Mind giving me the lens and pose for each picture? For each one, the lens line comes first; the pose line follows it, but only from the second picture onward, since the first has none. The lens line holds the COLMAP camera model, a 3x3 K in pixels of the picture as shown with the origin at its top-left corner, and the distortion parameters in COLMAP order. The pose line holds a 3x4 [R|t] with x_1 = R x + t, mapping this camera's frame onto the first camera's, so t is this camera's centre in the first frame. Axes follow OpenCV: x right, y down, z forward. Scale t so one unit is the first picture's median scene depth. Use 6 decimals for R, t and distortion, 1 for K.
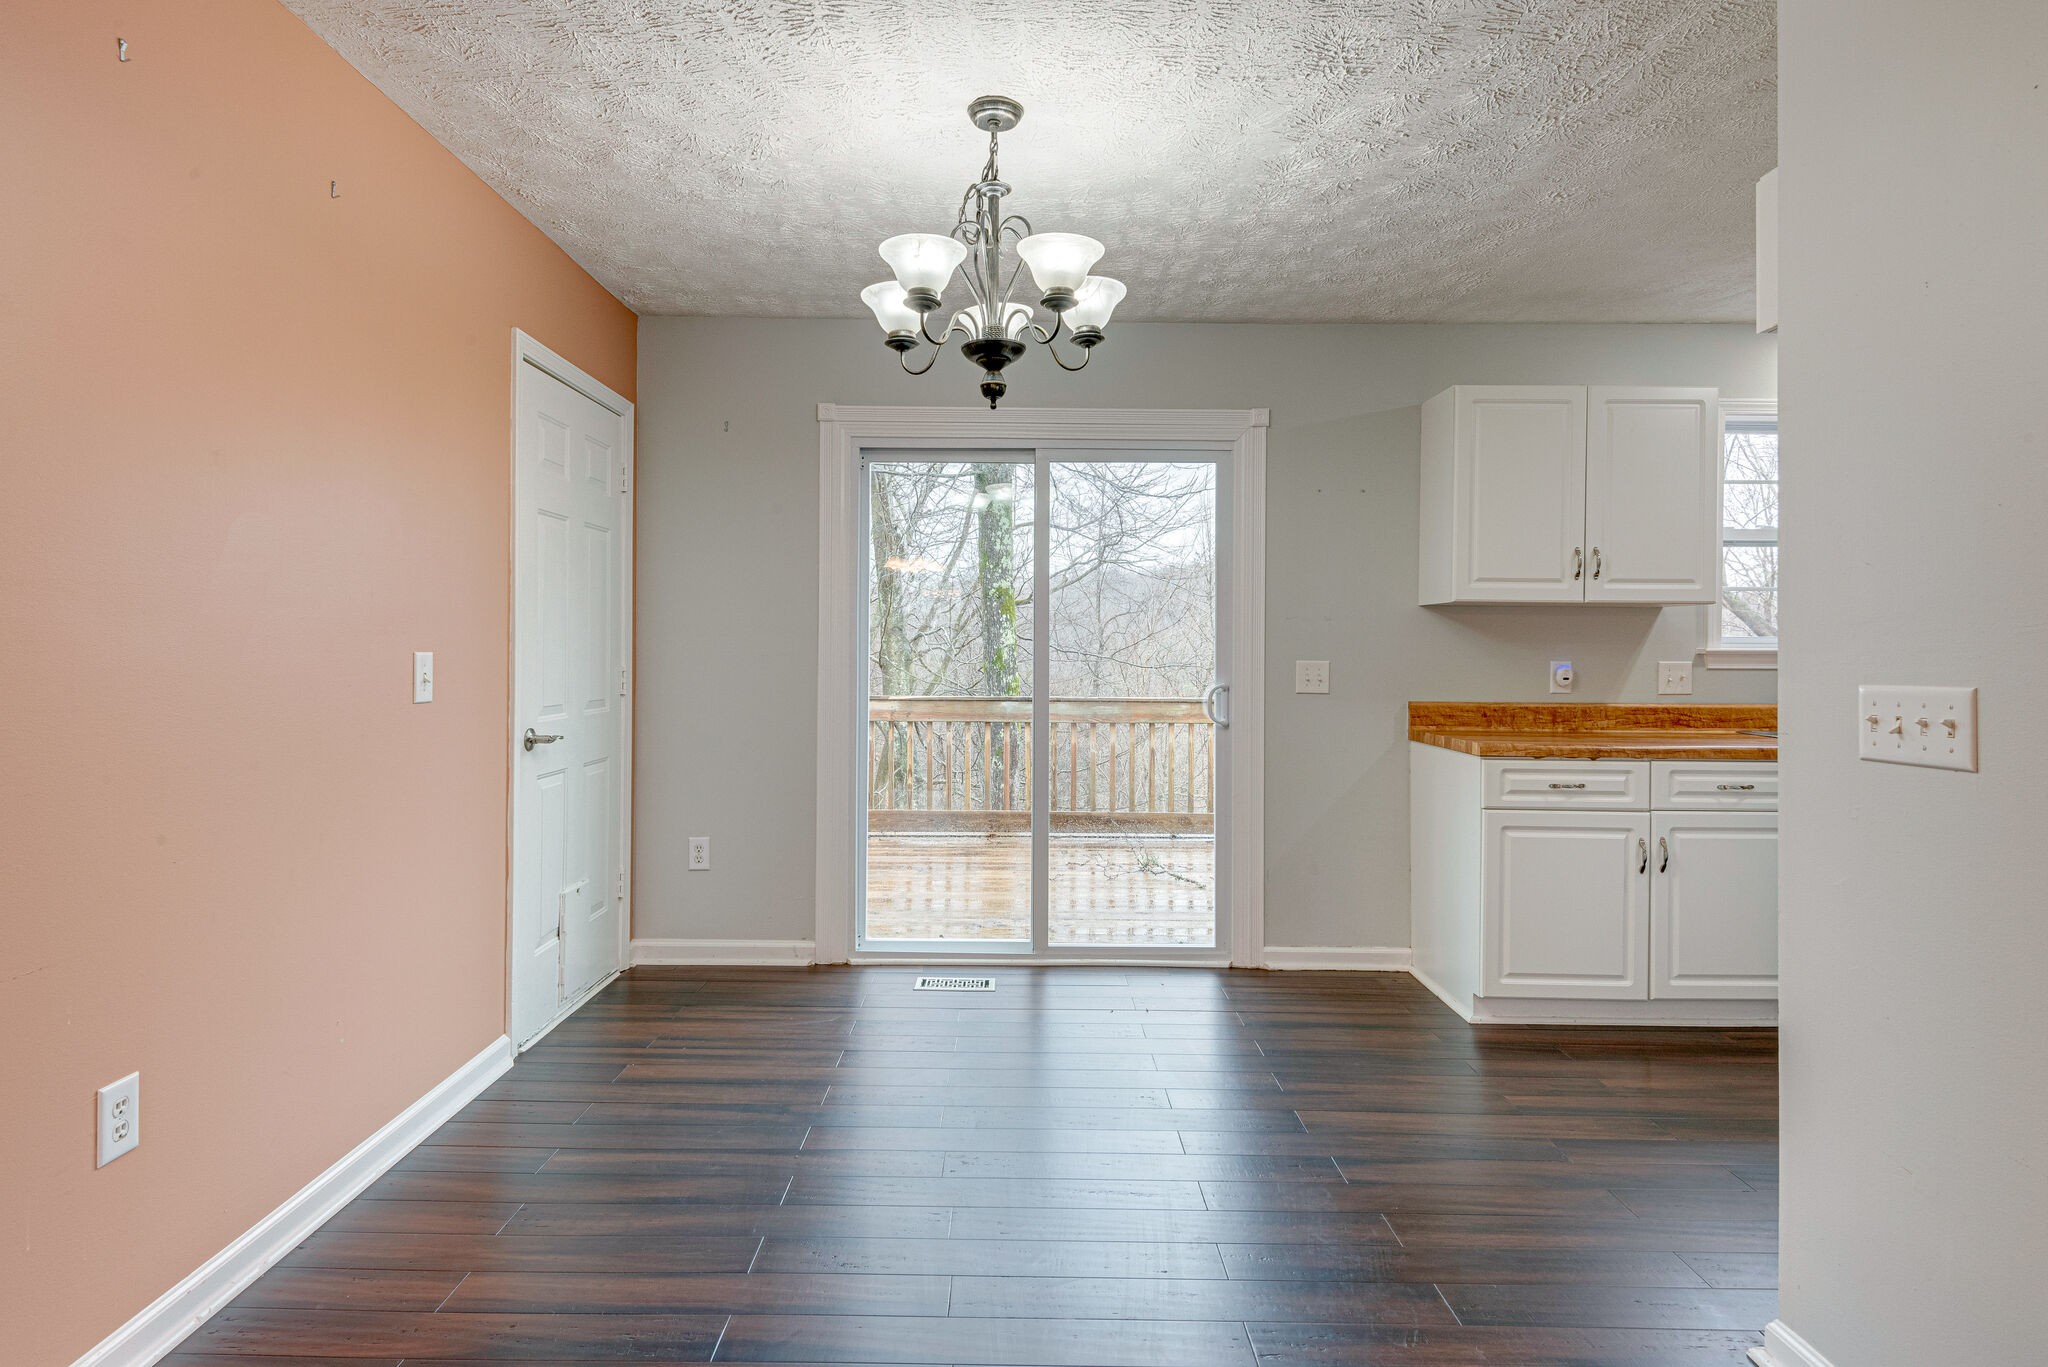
lens RADIAL K [[1122.2, 0, 1027.0], [0, 1122.2, 664.8], [0, 0, 1]] dist [0.006867, -0.003848]
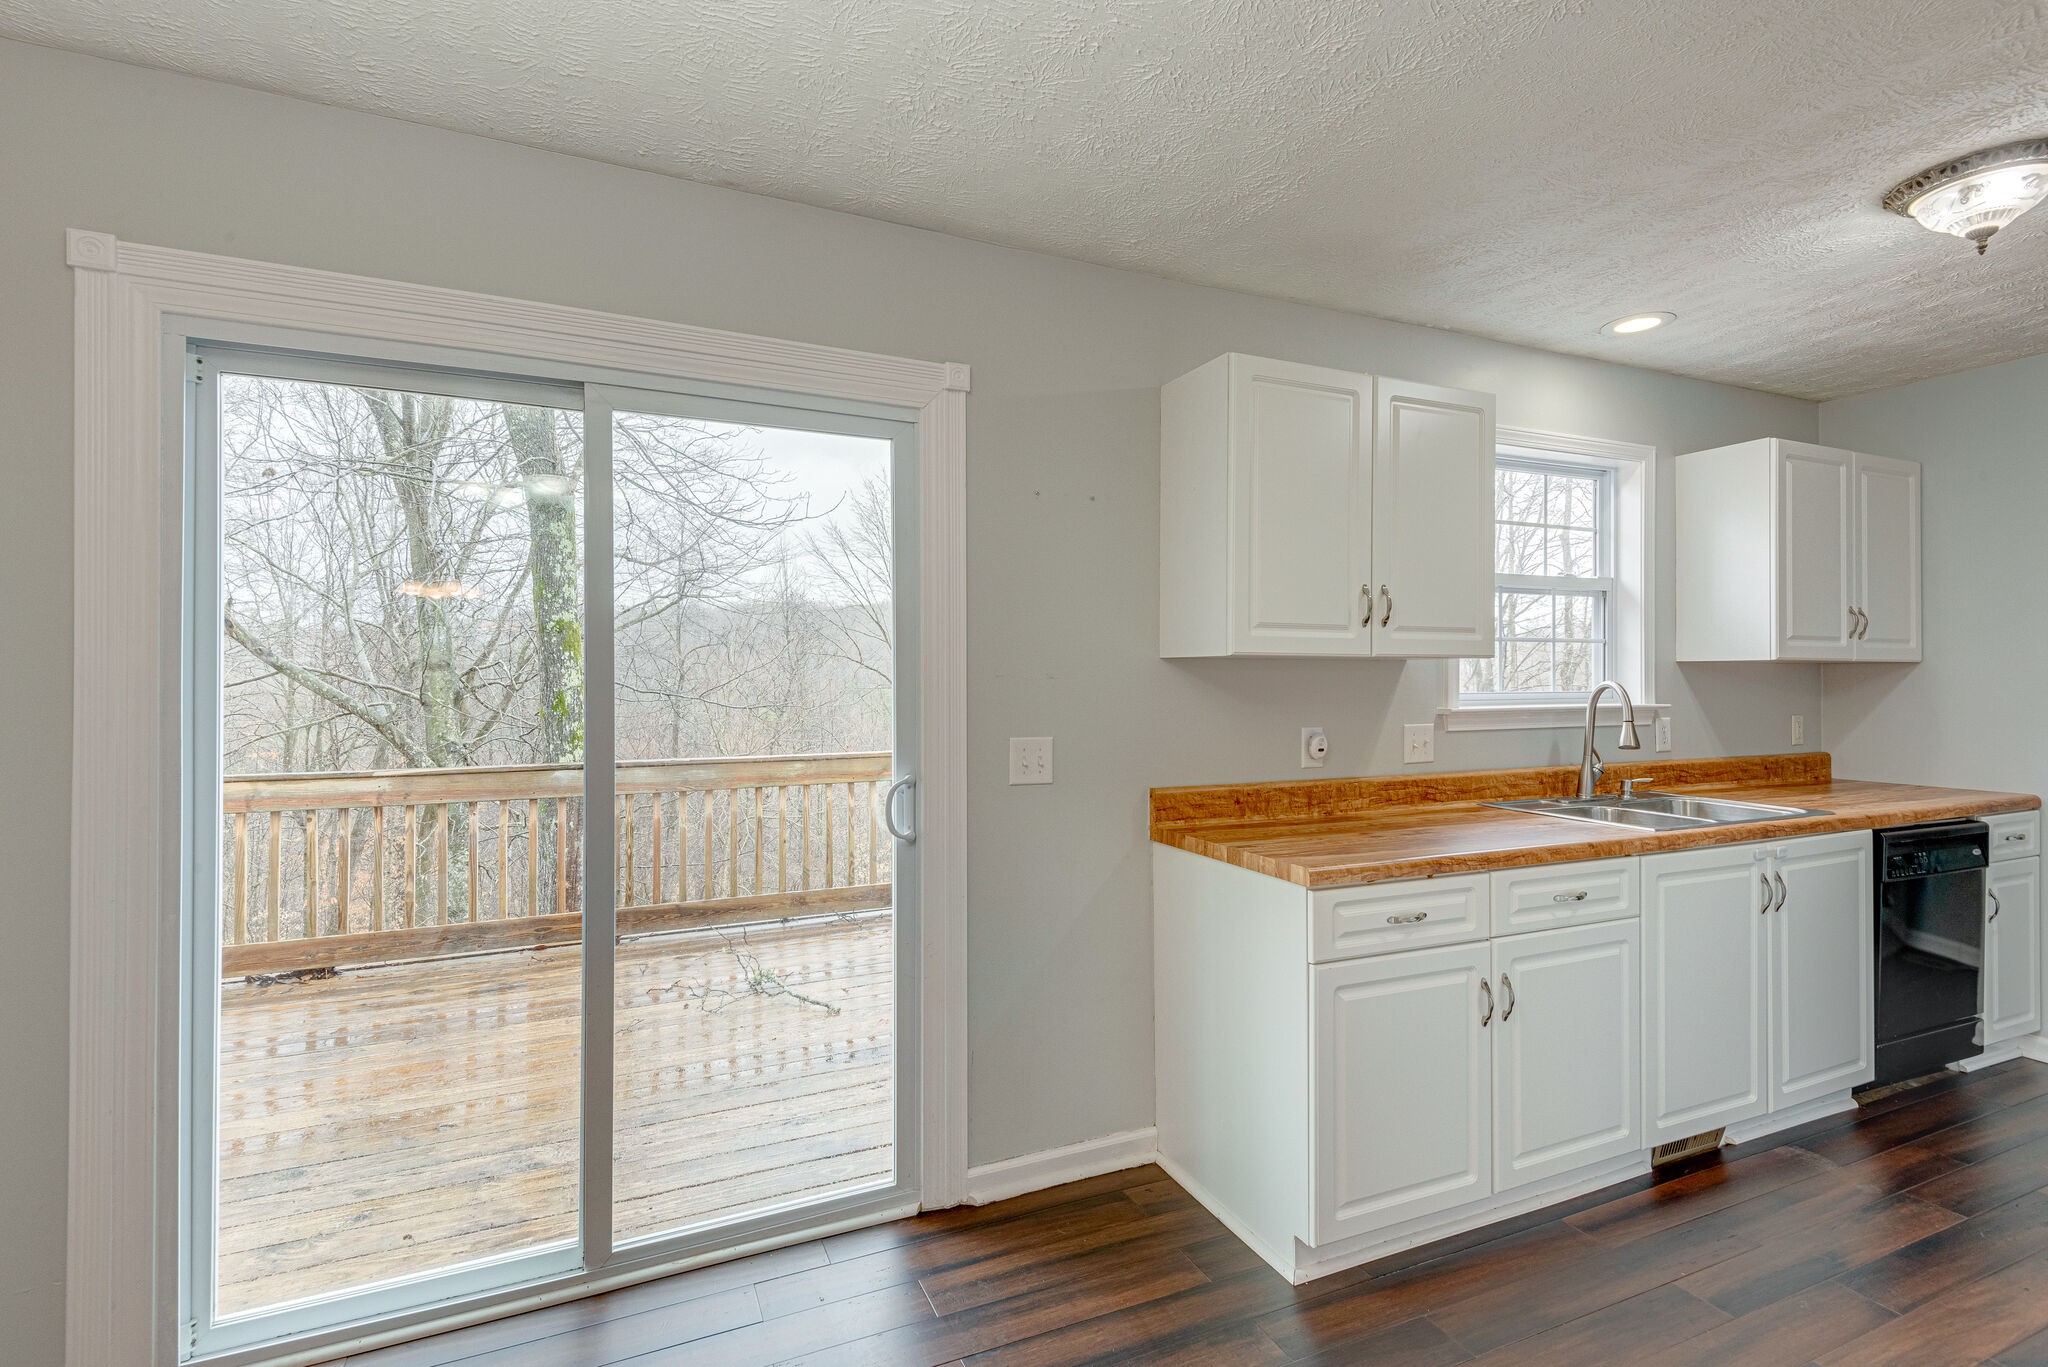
lens RADIAL K [[927.5, 0, 1026.5], [0, 927.5, 667.4], [0, 0, 1]] dist [0.012620, -0.010576]
pose [[0.911396, -0.003993, 0.411512, 0.017647], [0.012483, 0.999761, -0.017947, -0.036923], [-0.411342, 0.021494, 0.911228, 0.483224]]
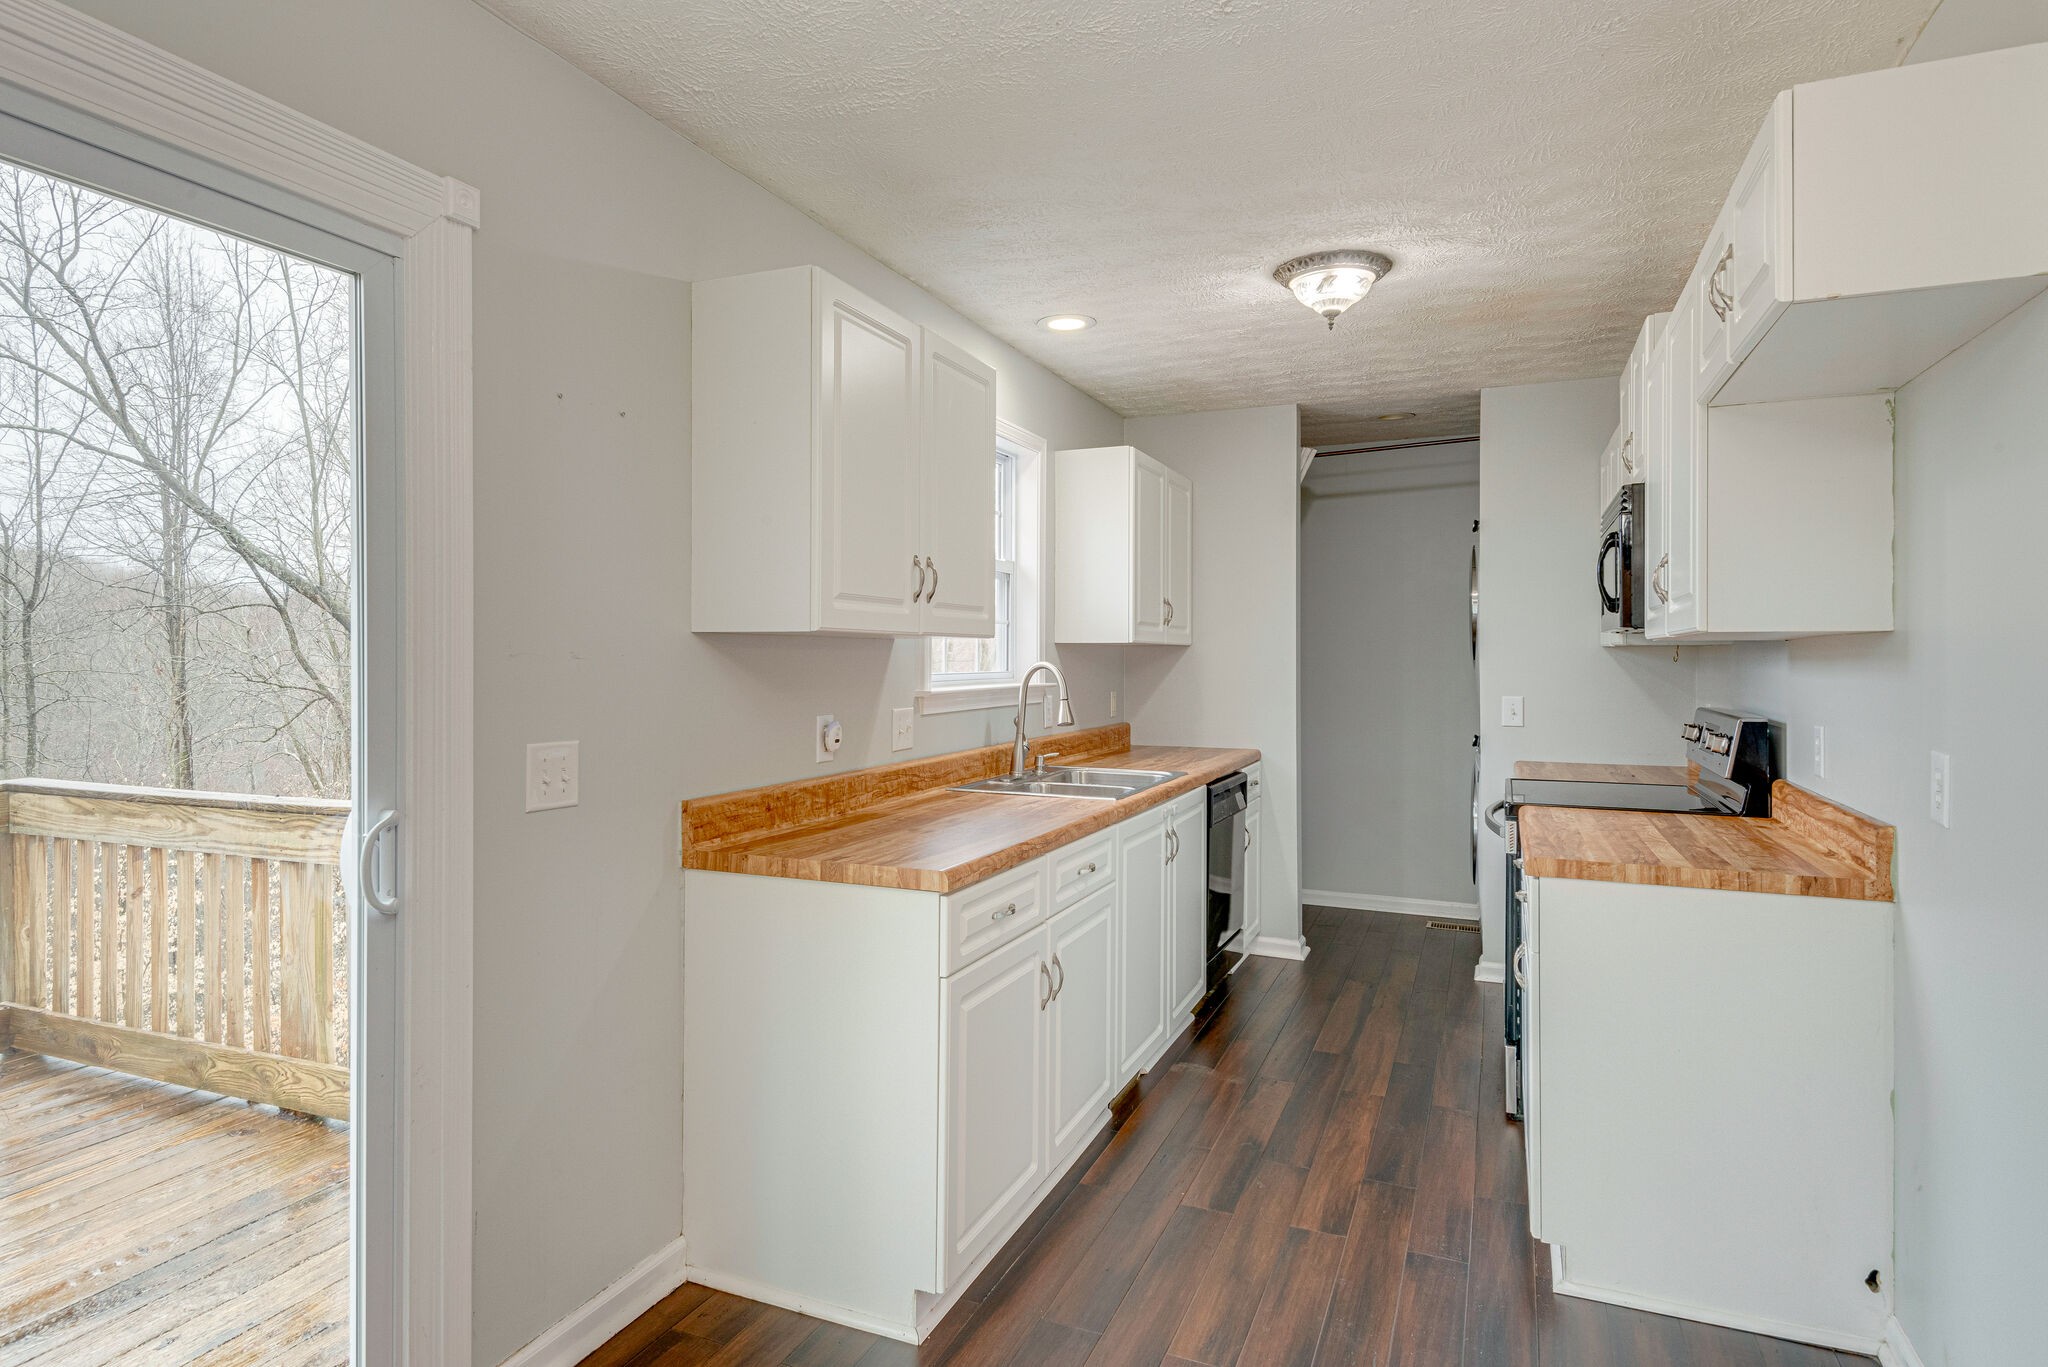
lens RADIAL K [[1122.2, 0, 992.9], [0, 1122.2, 651.7], [0, 0, 1]] dist [0.006867, -0.003848]
pose [[0.389643, -0.003003, 0.920961, -0.121347], [0.012719, 0.999917, -0.002121, -0.039851], [-0.920878, 0.012540, 0.389649, 0.639345]]
